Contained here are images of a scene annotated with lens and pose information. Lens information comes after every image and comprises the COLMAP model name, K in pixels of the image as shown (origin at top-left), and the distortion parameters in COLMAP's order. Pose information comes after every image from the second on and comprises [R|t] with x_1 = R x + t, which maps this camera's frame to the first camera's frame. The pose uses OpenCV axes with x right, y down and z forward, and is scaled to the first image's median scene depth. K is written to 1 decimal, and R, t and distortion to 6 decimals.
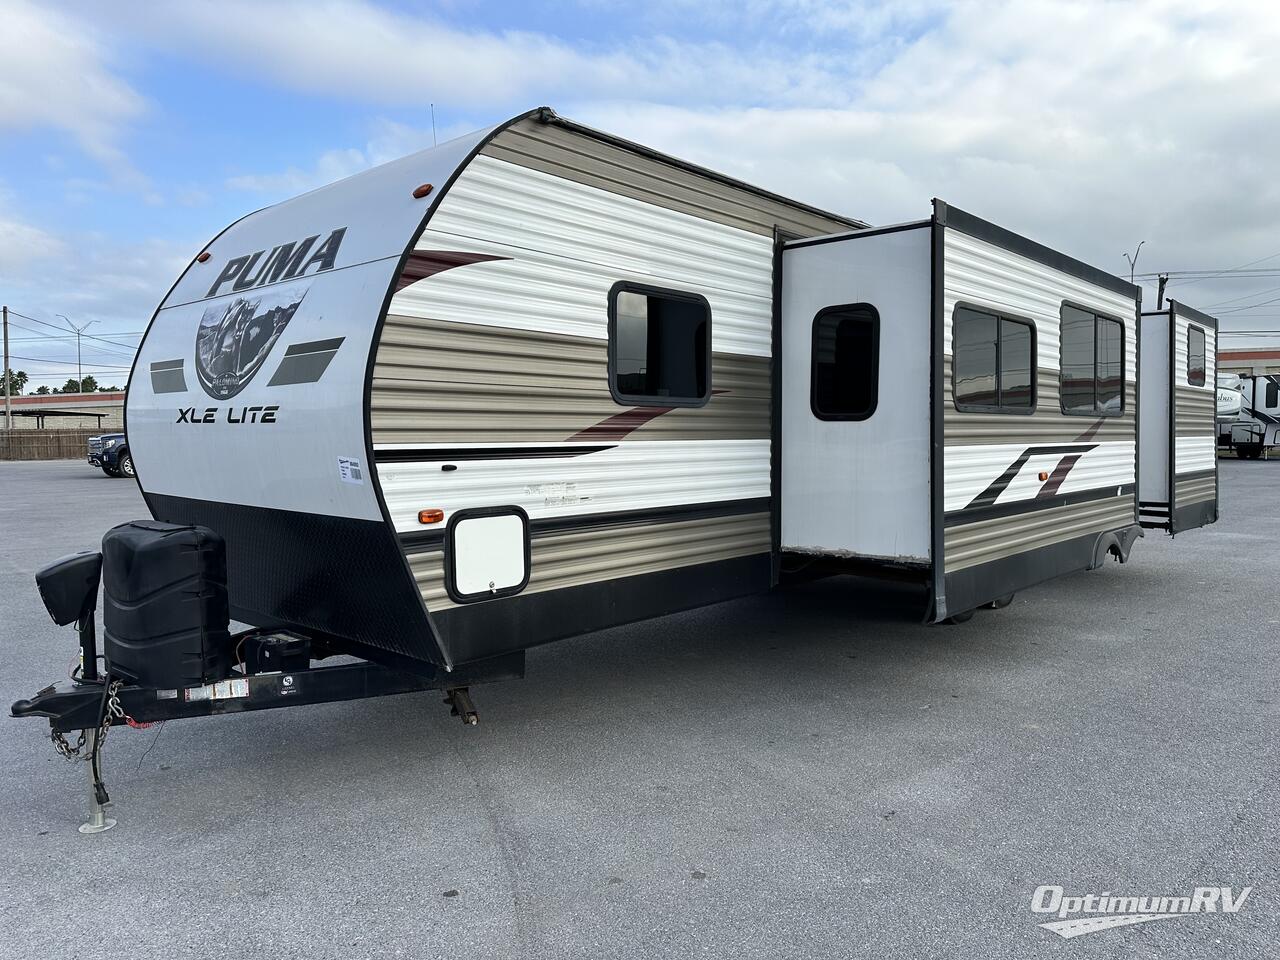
lens RADIAL K [[910.0, 0, 648.0], [0, 910.0, 471.7], [0, 0, 1]] dist [0.004177, 0.002030]
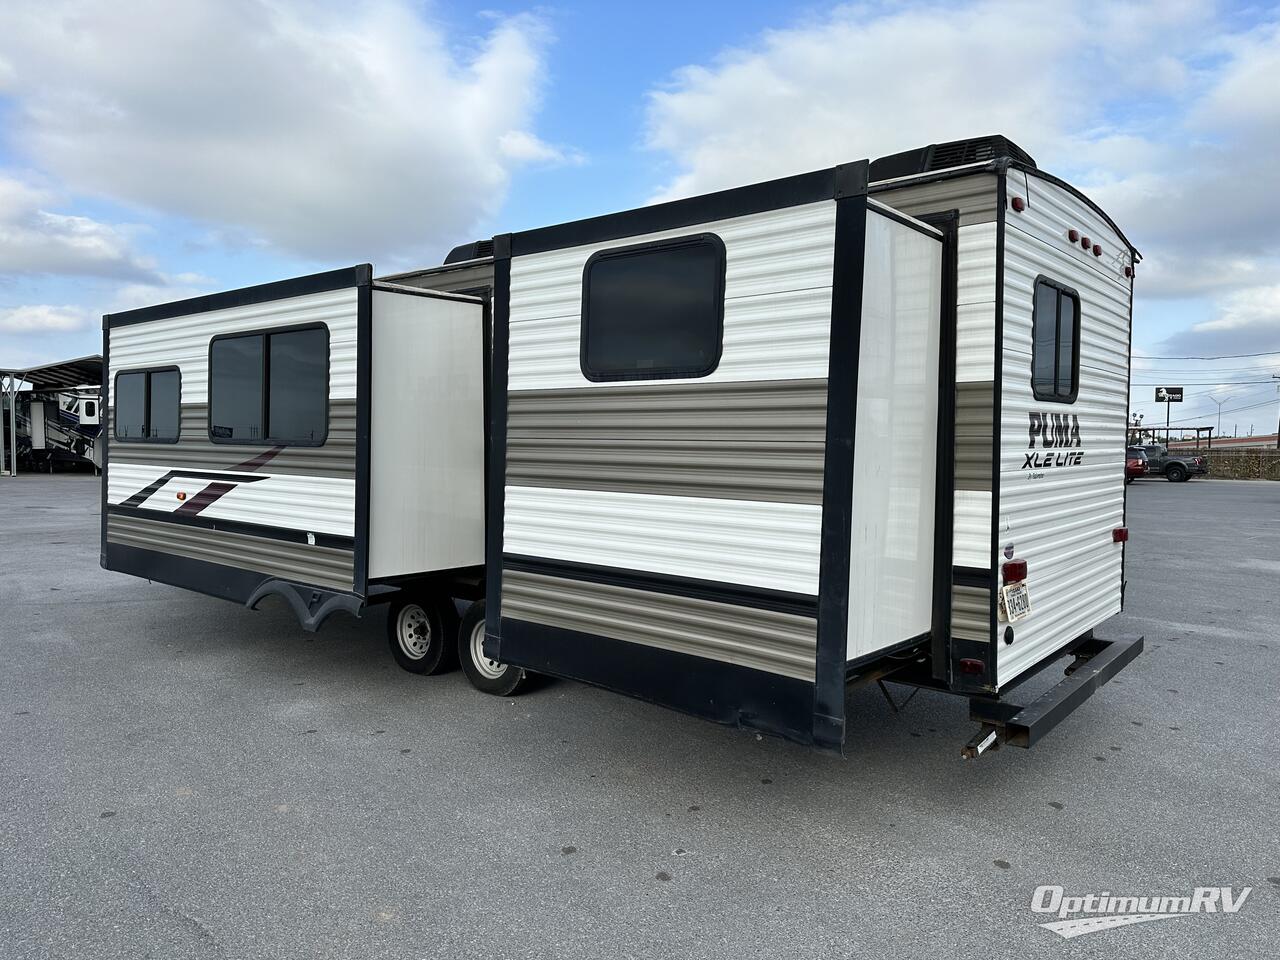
lens RADIAL K [[910.0, 0, 646.9], [0, 910.0, 484.2], [0, 0, 1]] dist [0.004177, 0.002030]
pose [[0.056791, 0.030536, -0.997919, 1.603774], [-0.076102, 0.996757, 0.026170, -0.084292], [0.995481, 0.074458, 0.058930, 1.496594]]
